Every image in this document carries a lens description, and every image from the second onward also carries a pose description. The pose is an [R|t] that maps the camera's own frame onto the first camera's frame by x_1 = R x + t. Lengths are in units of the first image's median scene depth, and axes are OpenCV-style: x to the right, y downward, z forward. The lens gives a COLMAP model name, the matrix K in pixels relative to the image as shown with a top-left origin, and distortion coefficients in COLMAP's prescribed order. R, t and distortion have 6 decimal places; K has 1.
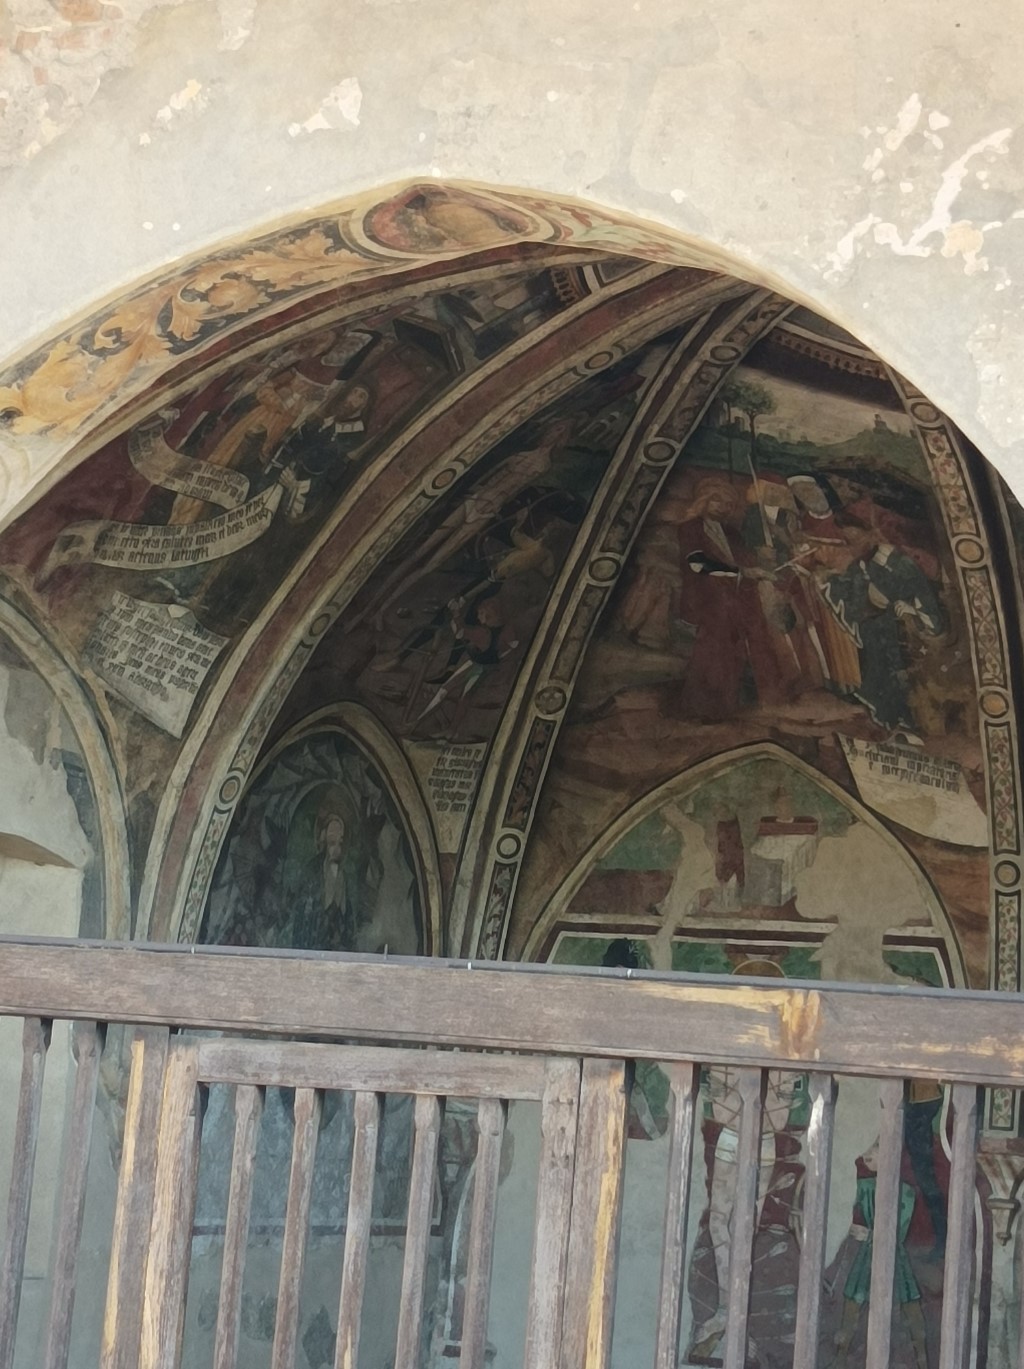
lens RADIAL K [[2965.3, 0, 512.0], [0, 2965.3, 684.5], [0, 0, 1]] dist [0.234646, -1.516356]
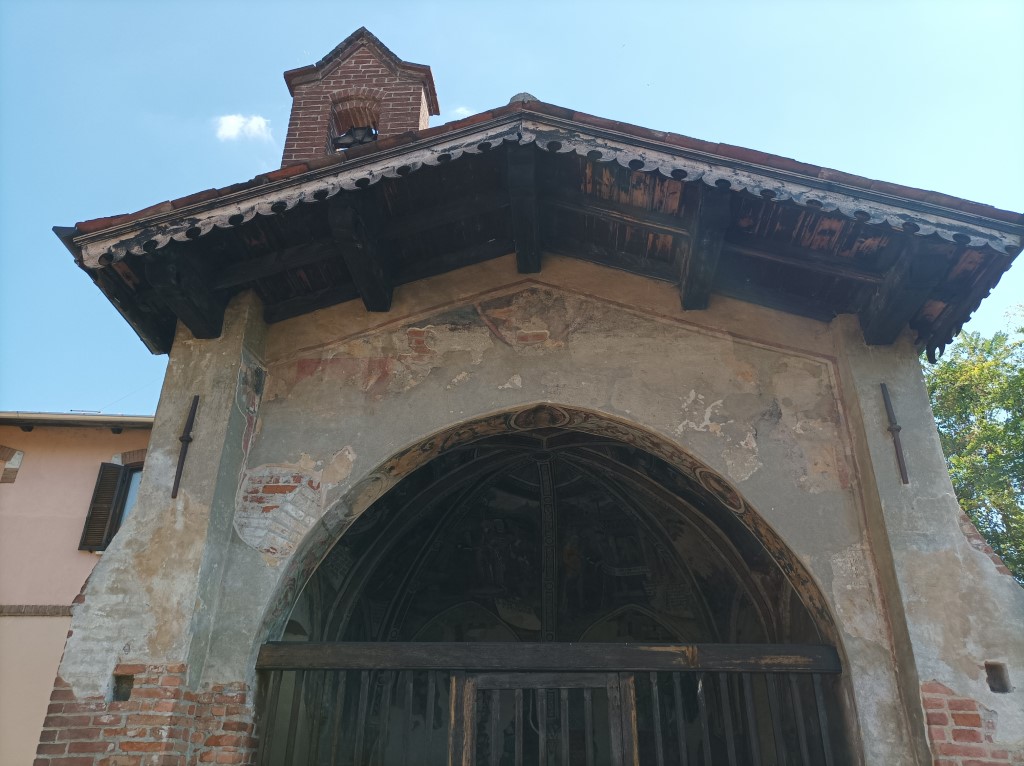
lens RADIAL K [[763.0, 0, 511.8], [0, 763.0, 381.6], [0, 0, 1]] dist [0.029616, -0.019450]
pose [[0.916934, 0.112116, 0.382964, -0.263448], [0.006601, 0.955325, -0.295484, 0.043594], [-0.398983, 0.273467, 0.875230, 0.153917]]
